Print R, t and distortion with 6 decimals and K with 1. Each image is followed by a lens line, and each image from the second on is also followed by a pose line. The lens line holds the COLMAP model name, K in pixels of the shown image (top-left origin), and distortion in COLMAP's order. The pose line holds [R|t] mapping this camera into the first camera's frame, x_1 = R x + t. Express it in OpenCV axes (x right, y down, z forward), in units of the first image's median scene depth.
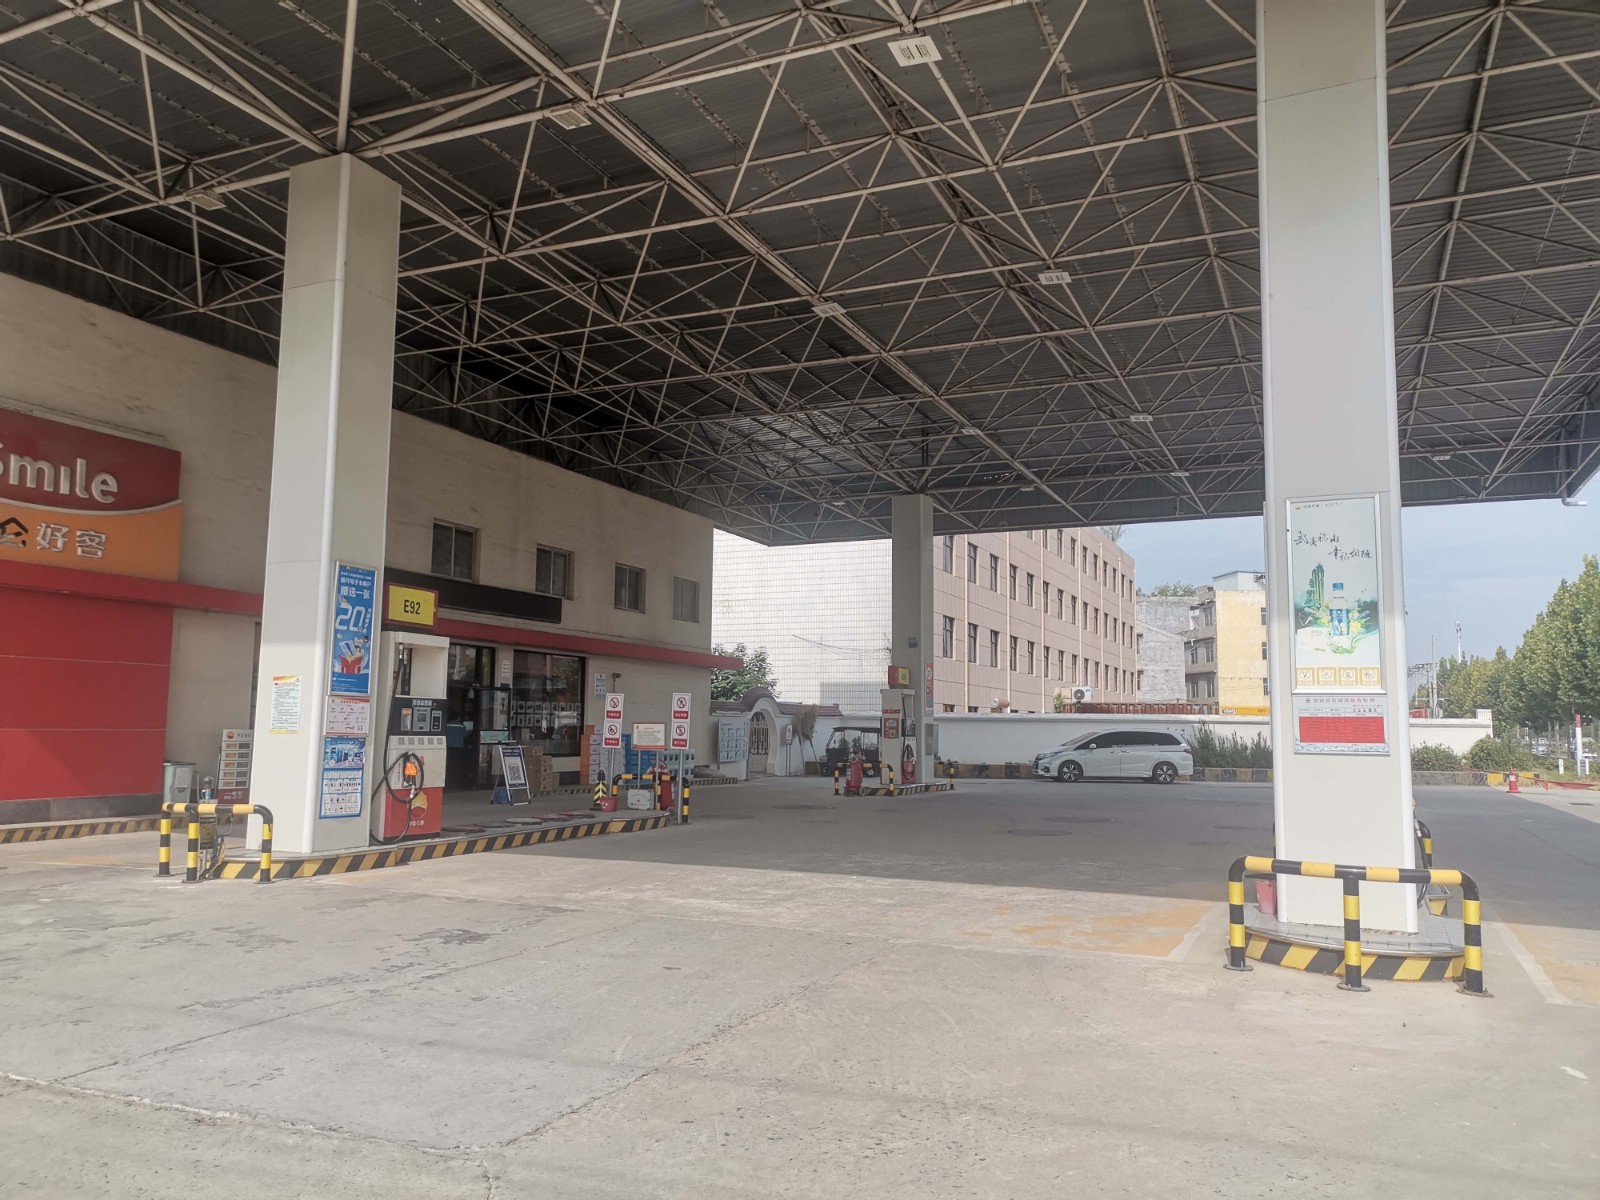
lens RADIAL K [[1219.2, 0, 800.0], [0, 1219.2, 600.0], [0, 0, 1]] dist [0.038620, 0.003307]
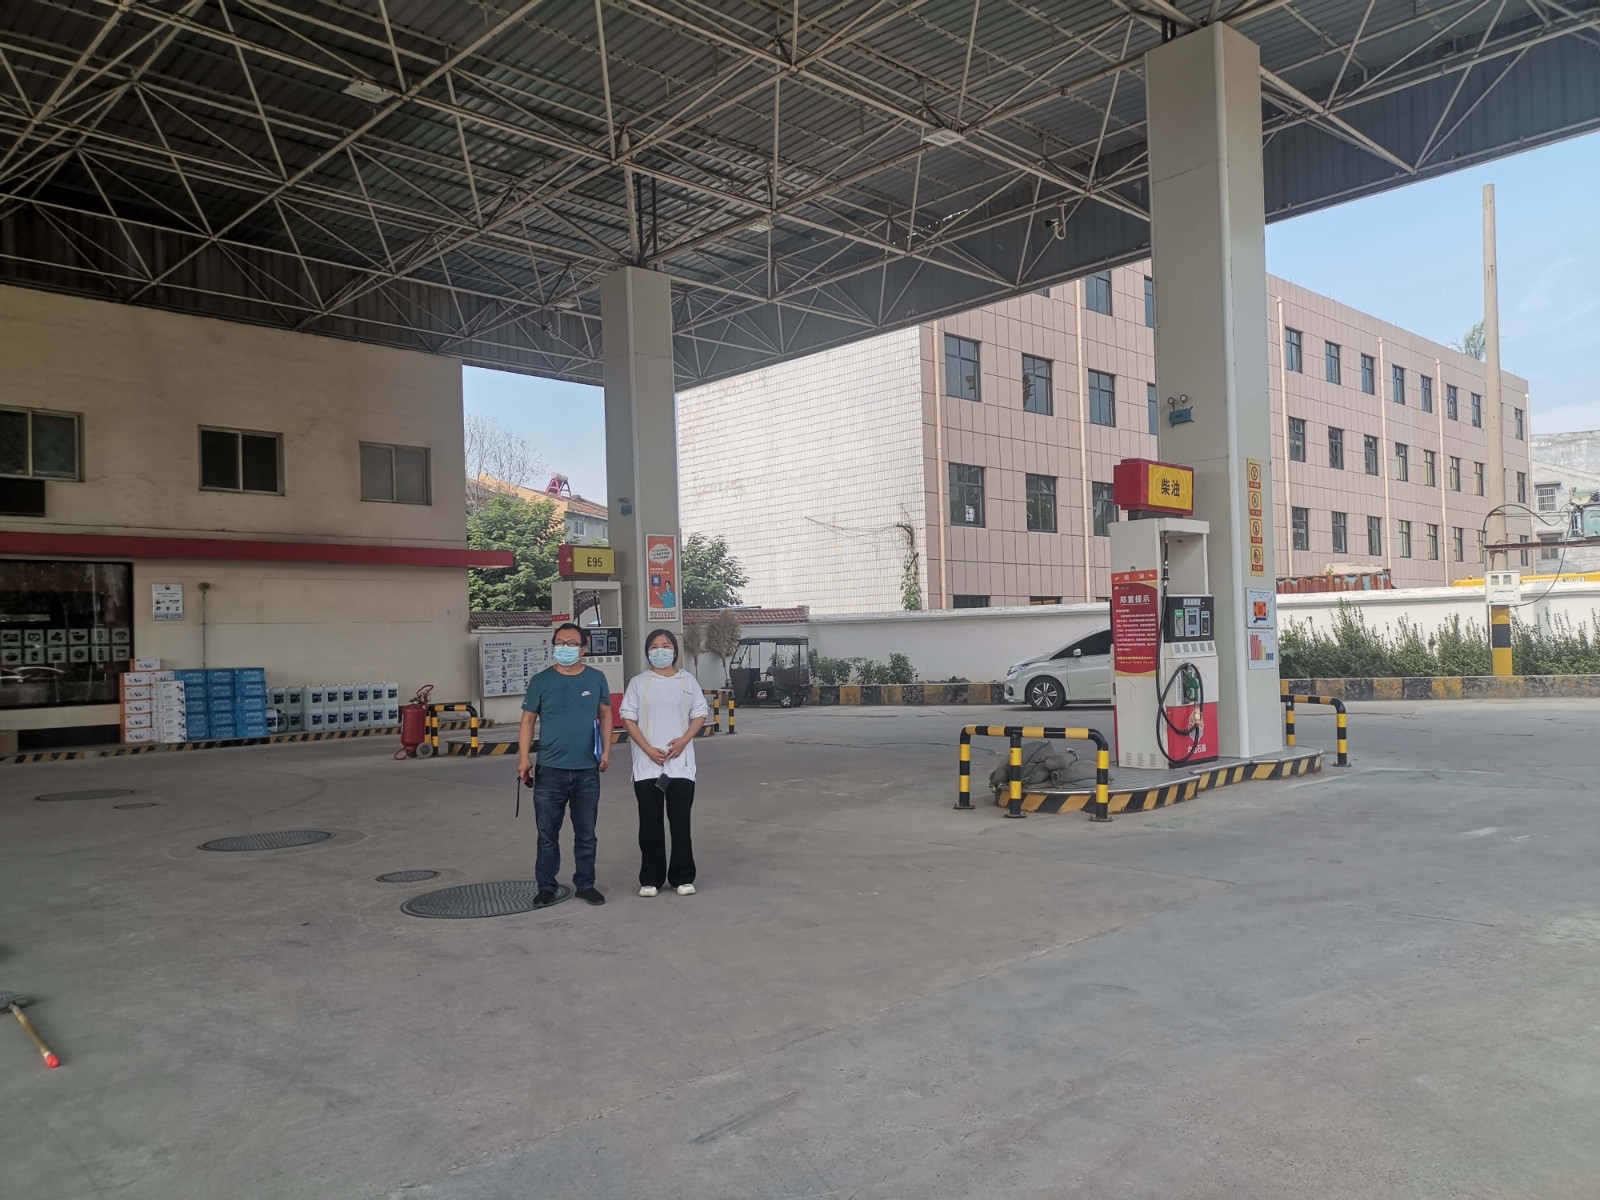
lens RADIAL K [[1219.2, 0, 800.0], [0, 1219.2, 600.0], [0, 0, 1]] dist [0.038620, 0.003307]
pose [[0.927451, -0.054076, -0.370015, 0.373698], [0.081453, 0.994944, 0.058758, 0.048886], [0.364967, -0.084634, 0.927166, 0.406773]]
